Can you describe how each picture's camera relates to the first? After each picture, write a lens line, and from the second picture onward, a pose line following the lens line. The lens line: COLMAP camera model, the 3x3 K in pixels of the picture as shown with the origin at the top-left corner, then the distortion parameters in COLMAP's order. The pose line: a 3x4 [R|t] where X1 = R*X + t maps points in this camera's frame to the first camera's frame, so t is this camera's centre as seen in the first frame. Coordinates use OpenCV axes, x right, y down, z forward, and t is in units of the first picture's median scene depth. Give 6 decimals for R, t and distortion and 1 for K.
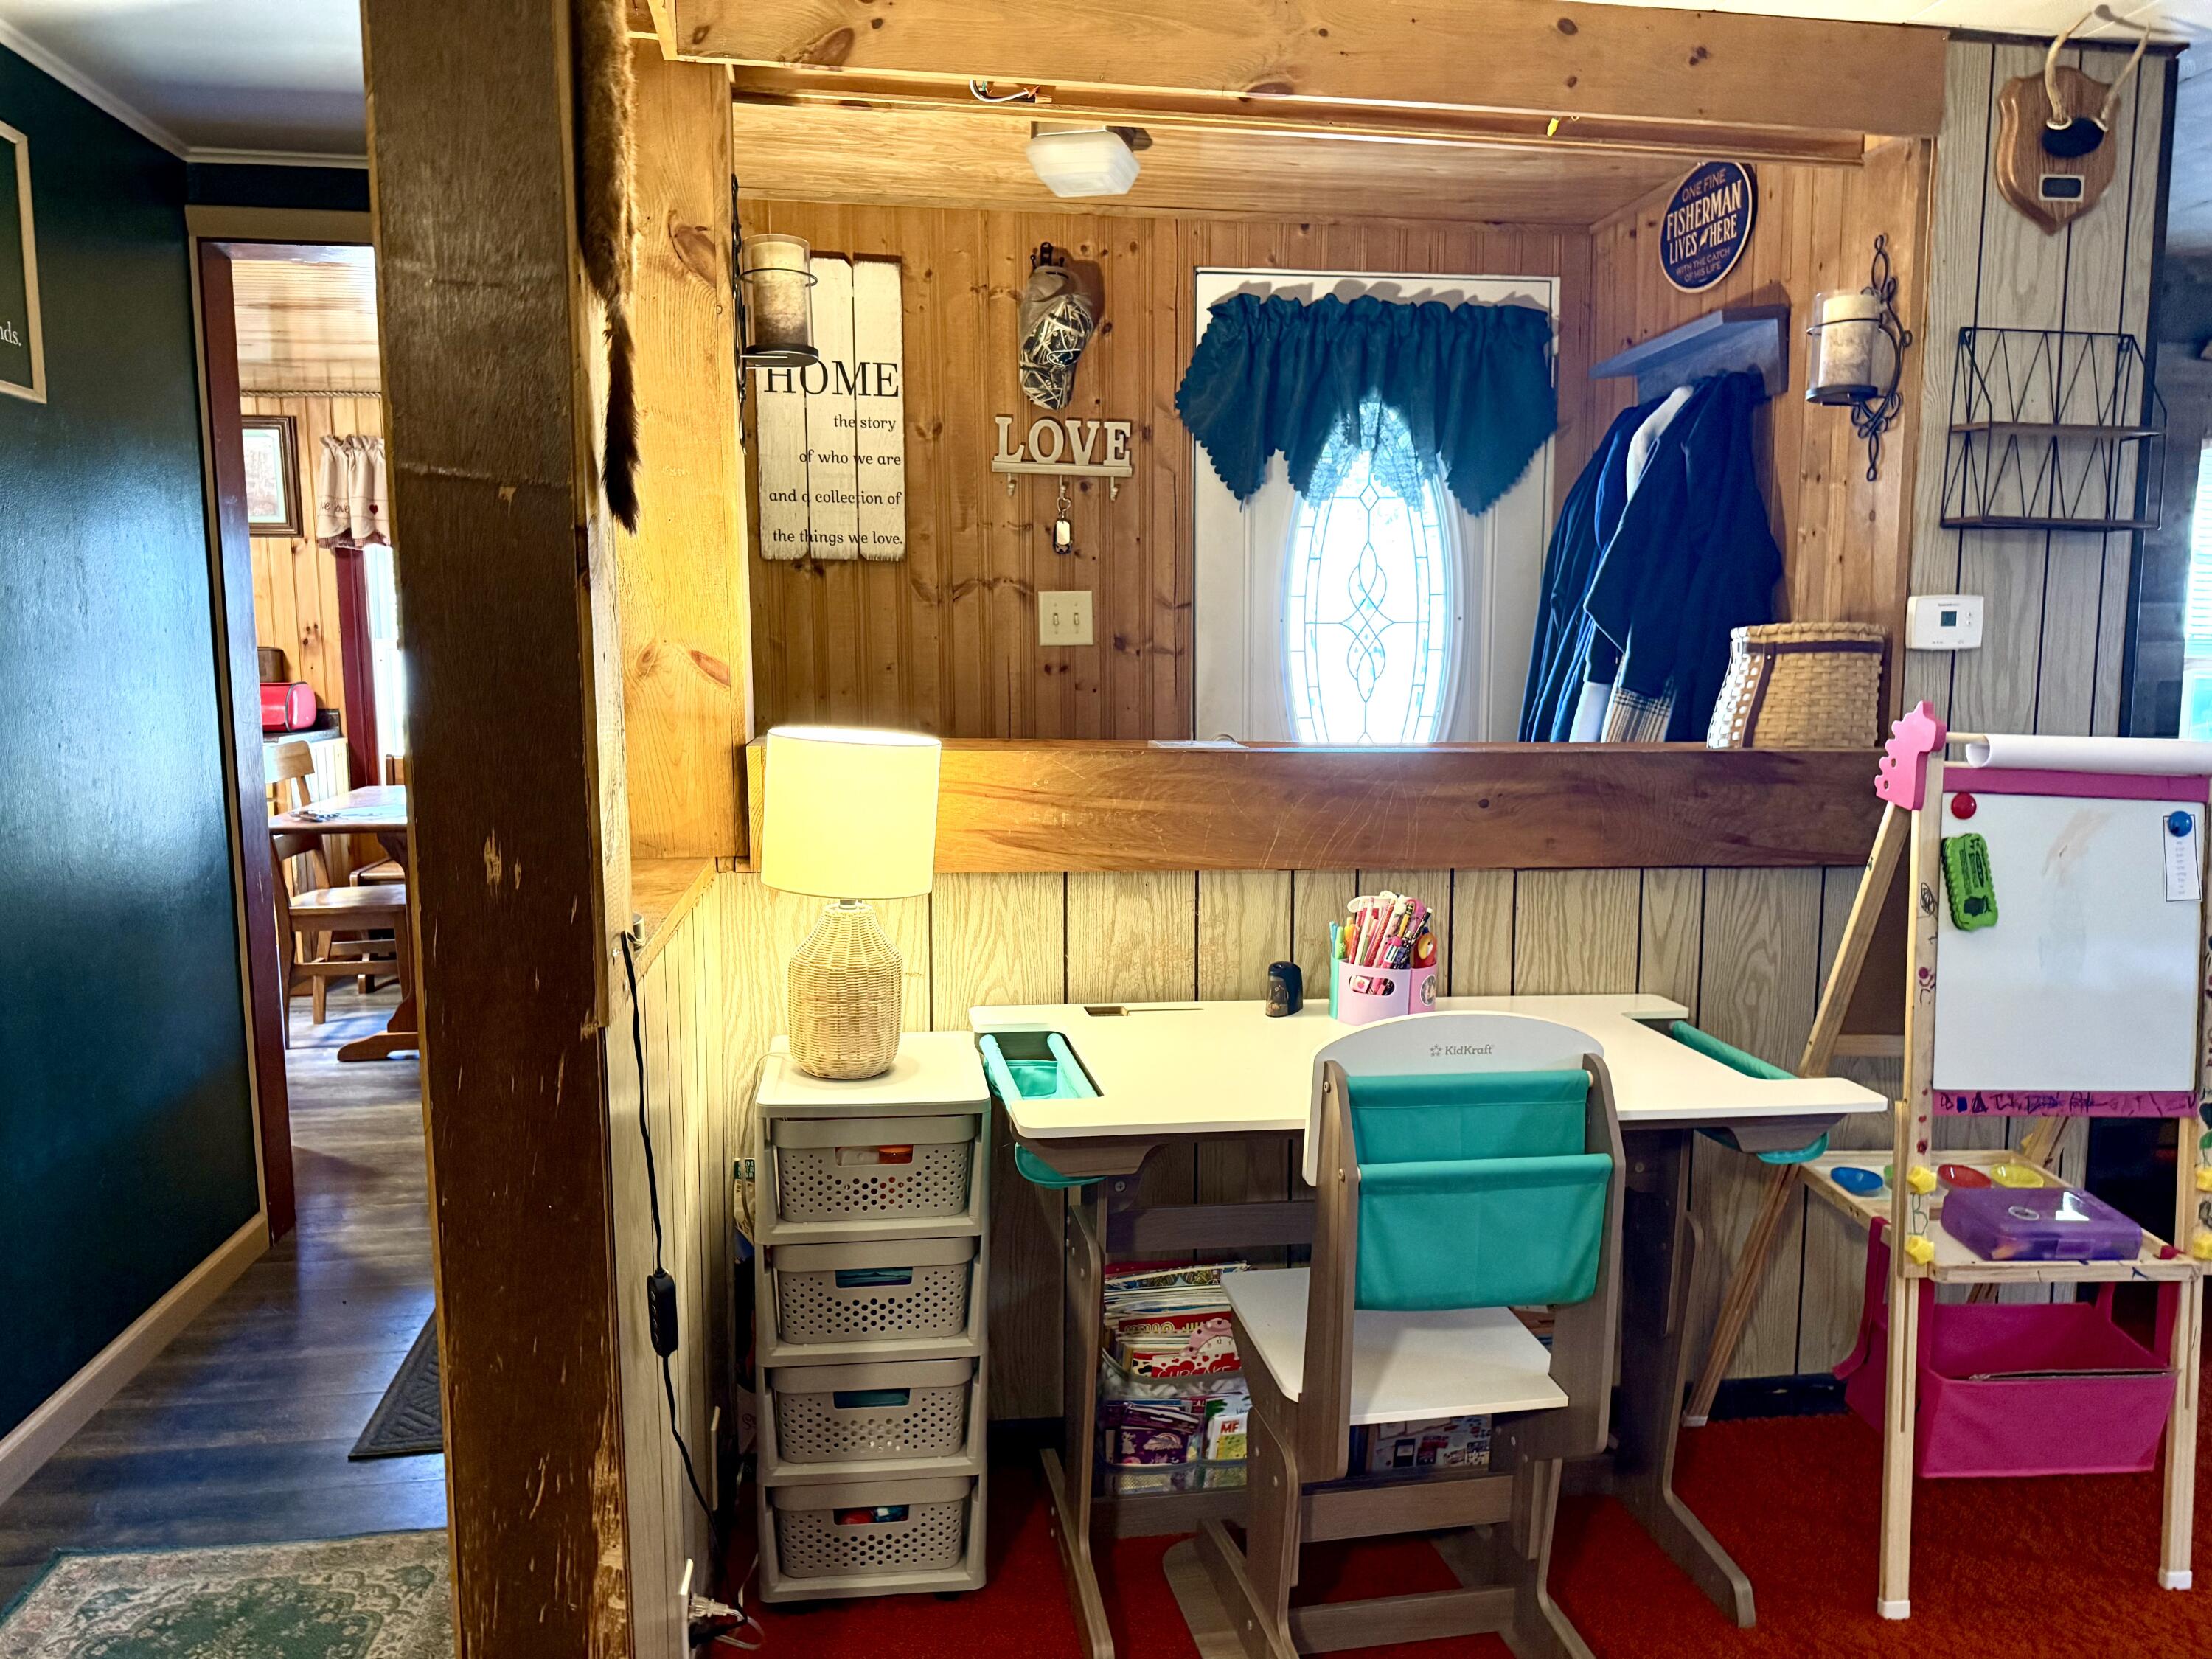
lens RADIAL K [[1578.6, 0, 1106.0], [0, 1578.6, 829.5], [0, 0, 1]] dist [0.005944, -0.005868]
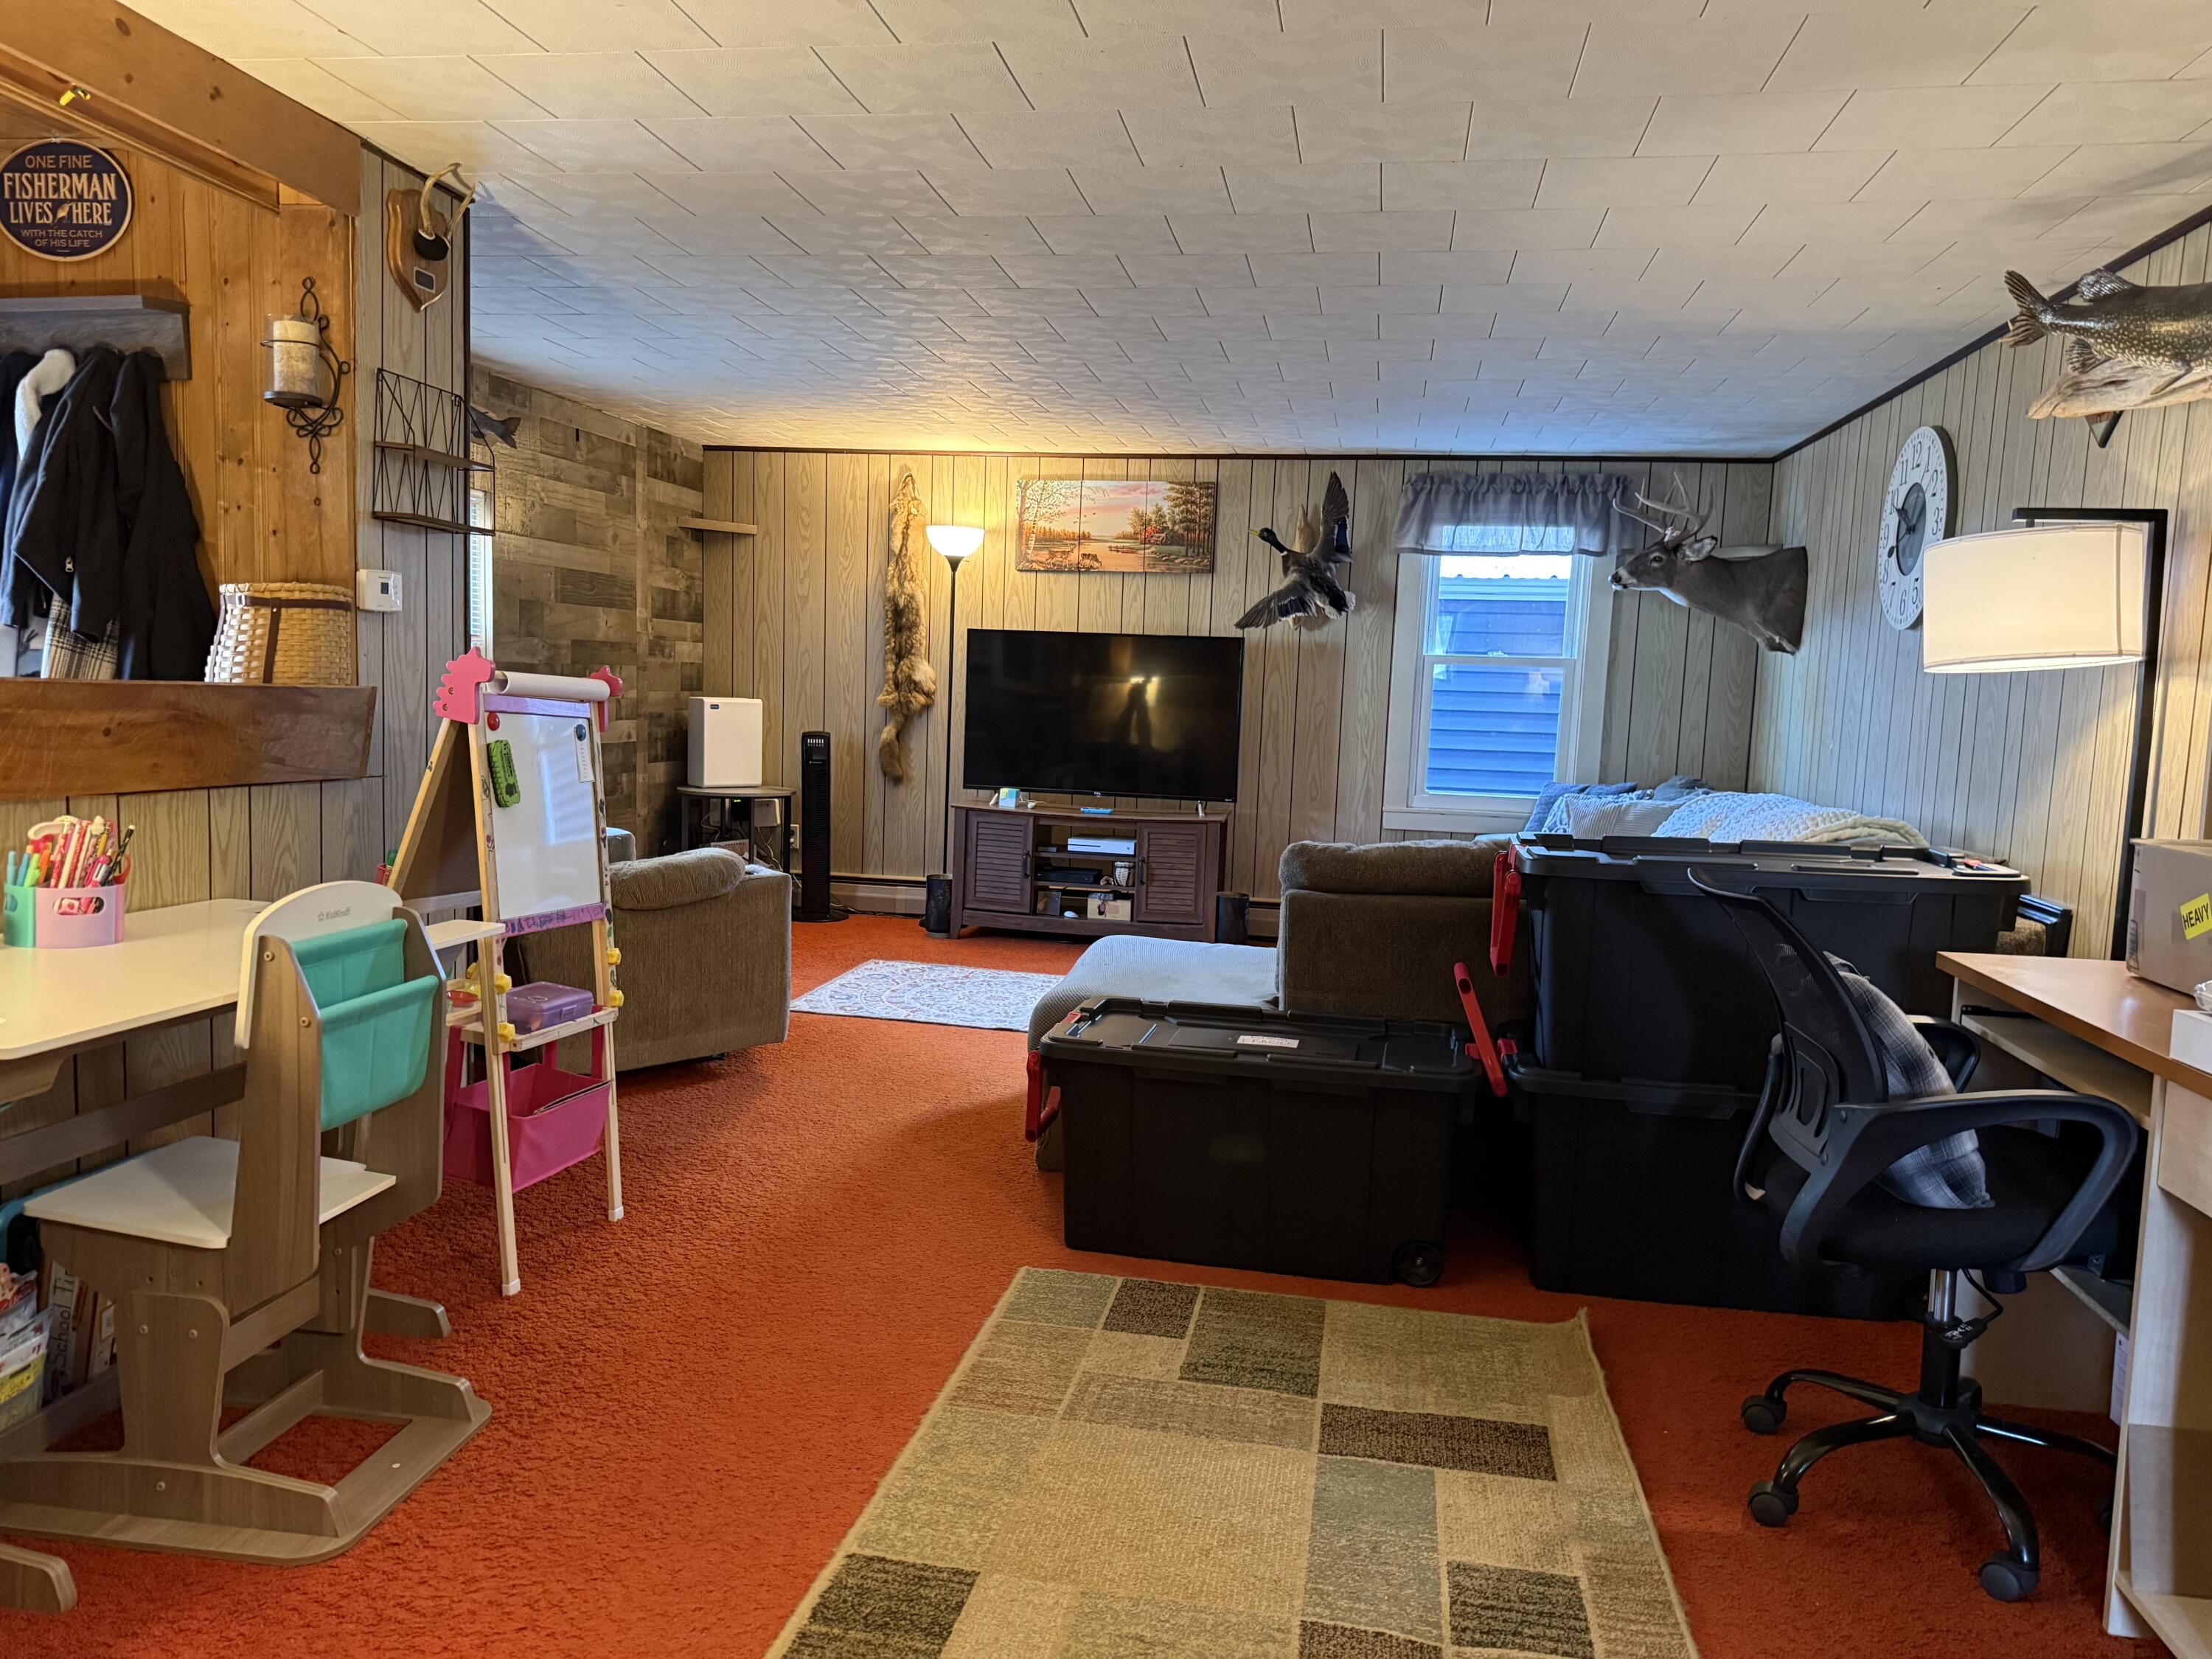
lens RADIAL K [[1578.6, 0, 1106.0], [0, 1578.6, 829.5], [0, 0, 1]] dist [0.005944, -0.005868]
pose [[0.308709, -0.076380, 0.948085, -0.545442], [0.067763, 0.996004, 0.058176, 0.031174], [-0.948740, 0.046286, 0.312651, 0.025768]]
